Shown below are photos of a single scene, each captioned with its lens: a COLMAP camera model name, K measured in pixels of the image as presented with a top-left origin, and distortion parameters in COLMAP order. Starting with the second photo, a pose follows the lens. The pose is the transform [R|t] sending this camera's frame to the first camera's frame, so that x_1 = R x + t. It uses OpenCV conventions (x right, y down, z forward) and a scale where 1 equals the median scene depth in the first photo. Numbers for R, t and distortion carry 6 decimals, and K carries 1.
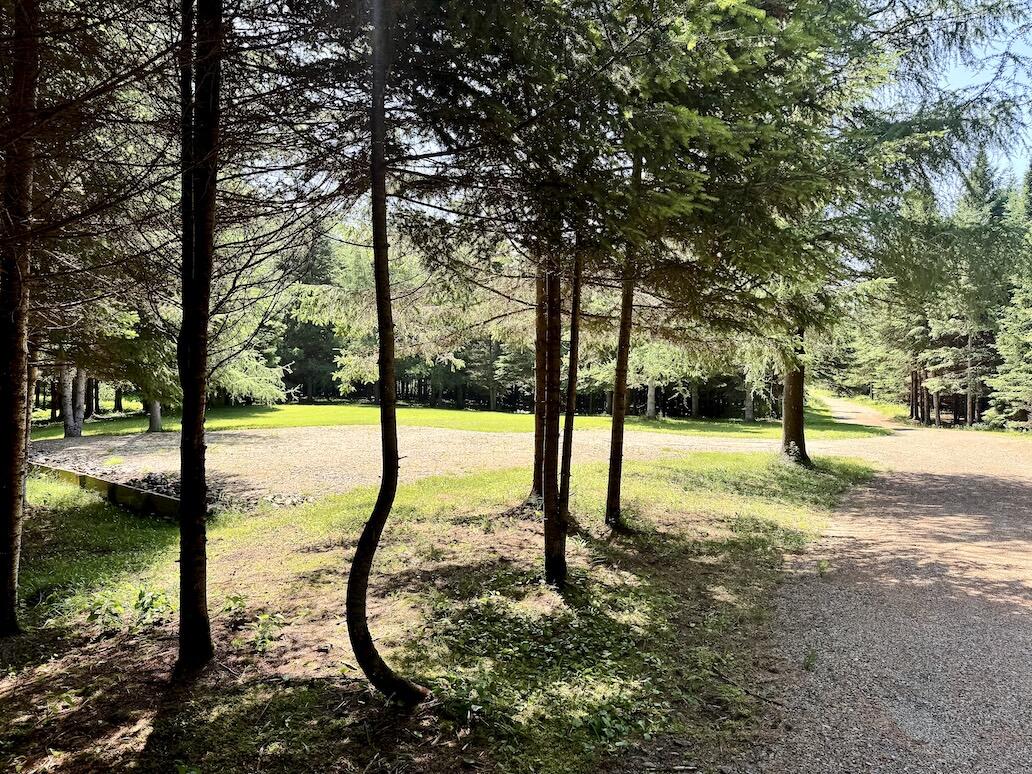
lens RADIAL K [[741.9, 0, 531.1], [0, 741.9, 399.9], [0, 0, 1]] dist [0.067364, 0.000116]
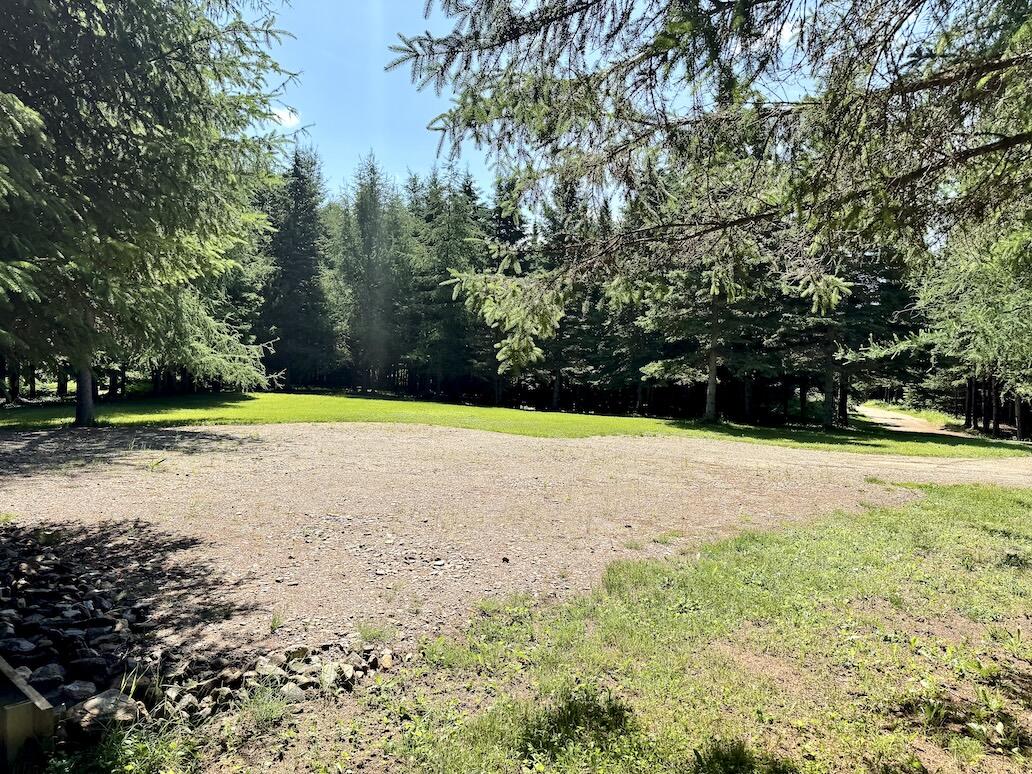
lens RADIAL K [[724.0, 0, 516.8], [0, 724.0, 405.2], [0, 0, 1]] dist [0.062256, -0.074161]
pose [[0.999162, 0.028266, 0.029608, -0.088590], [-0.028718, 0.999476, 0.014931, 0.001051], [-0.029170, -0.015768, 0.999450, 0.233443]]
